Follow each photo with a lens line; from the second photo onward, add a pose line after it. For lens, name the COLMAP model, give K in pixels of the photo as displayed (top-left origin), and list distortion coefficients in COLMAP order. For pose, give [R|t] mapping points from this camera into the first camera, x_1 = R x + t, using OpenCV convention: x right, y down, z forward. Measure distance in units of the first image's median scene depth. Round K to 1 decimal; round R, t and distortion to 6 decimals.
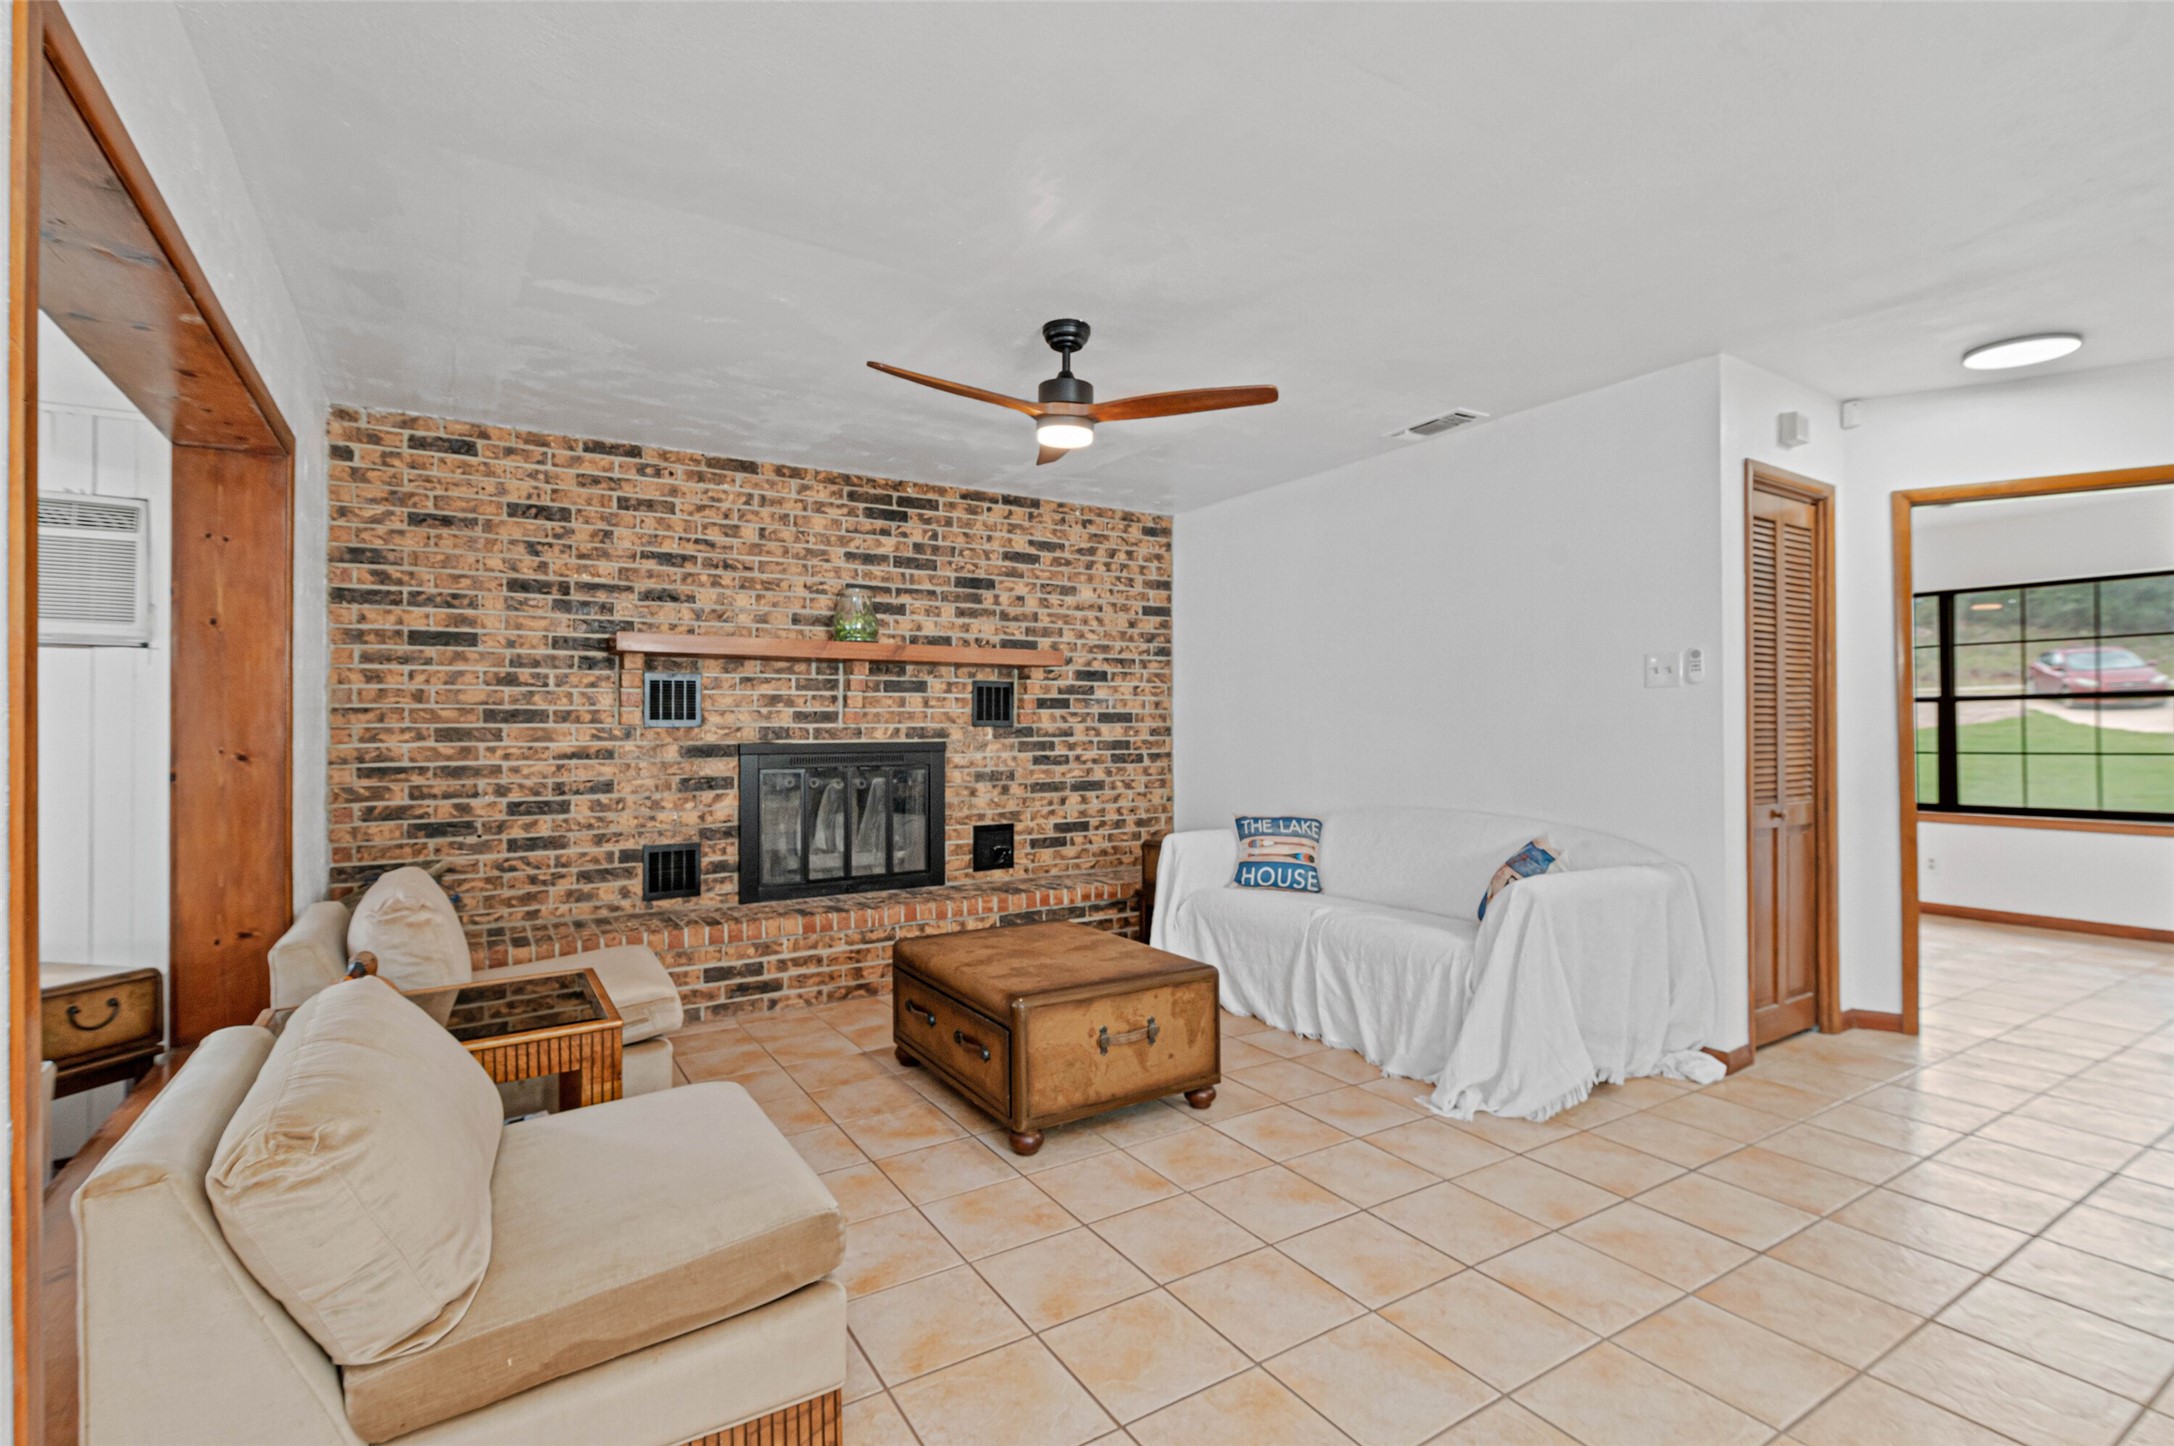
lens RADIAL K [[997.6, 0, 1083.3], [0, 997.6, 717.6], [0, 0, 1]] dist [-0.012530, 0.001552]
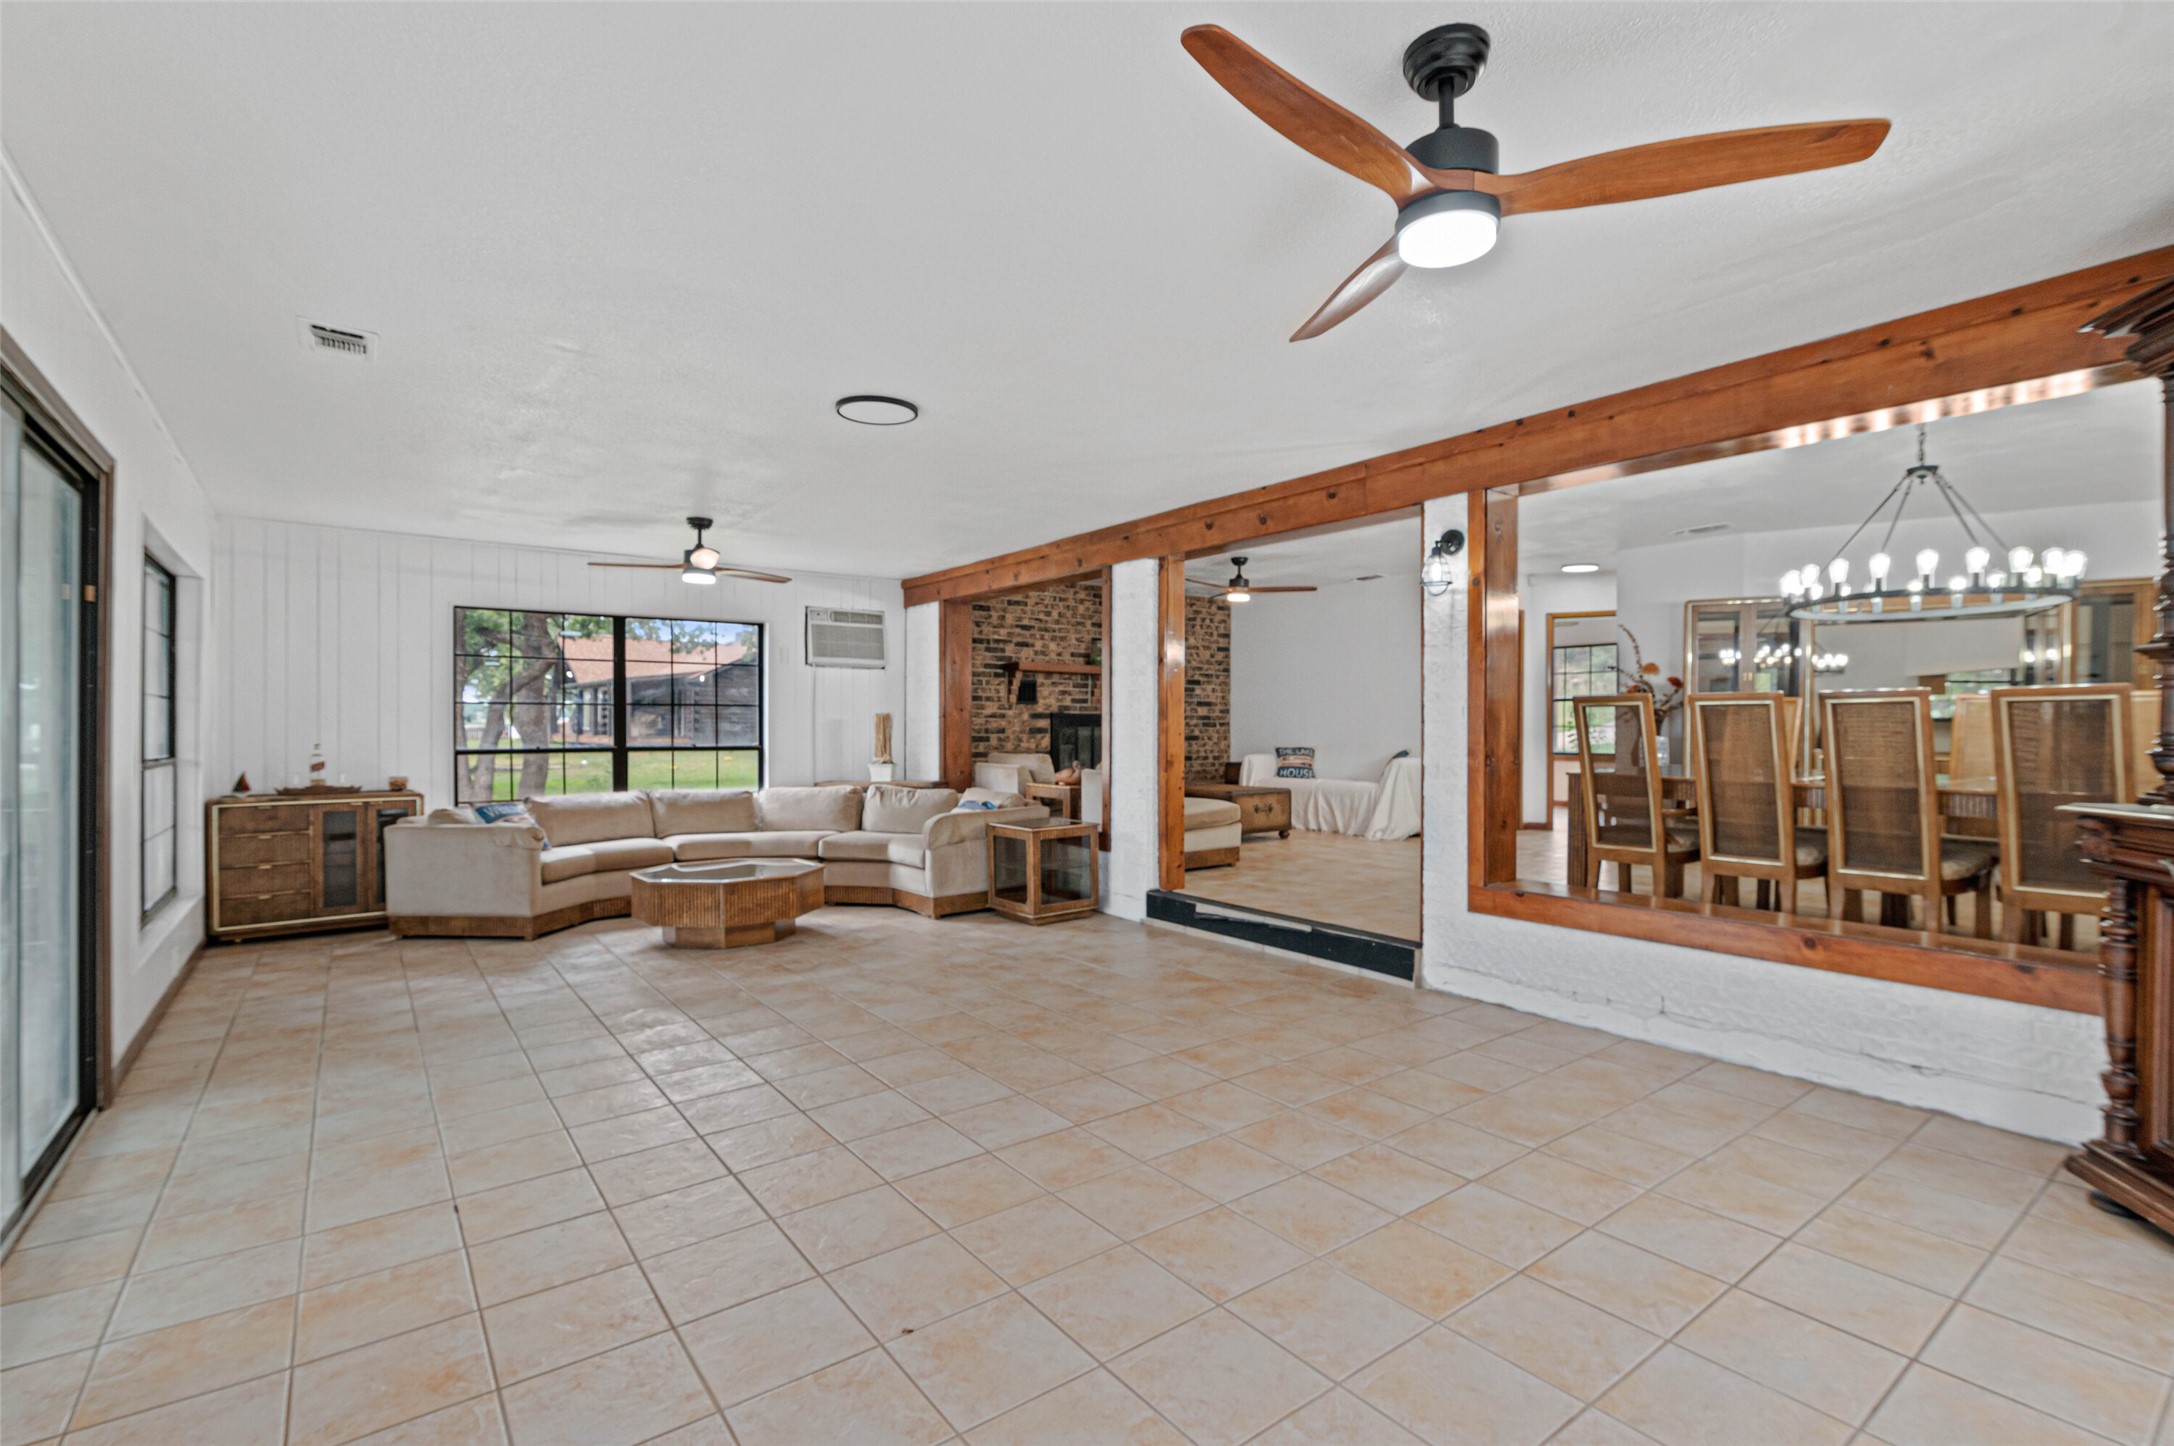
lens RADIAL K [[997.6, 0, 1096.6], [0, 997.6, 730.2], [0, 0, 1]] dist [-0.012530, 0.001552]
pose [[0.995708, 0.006559, 0.092318, -0.461705], [-0.007637, 0.999907, 0.011329, 0.040366], [-0.092235, -0.011986, 0.995665, -1.200364]]
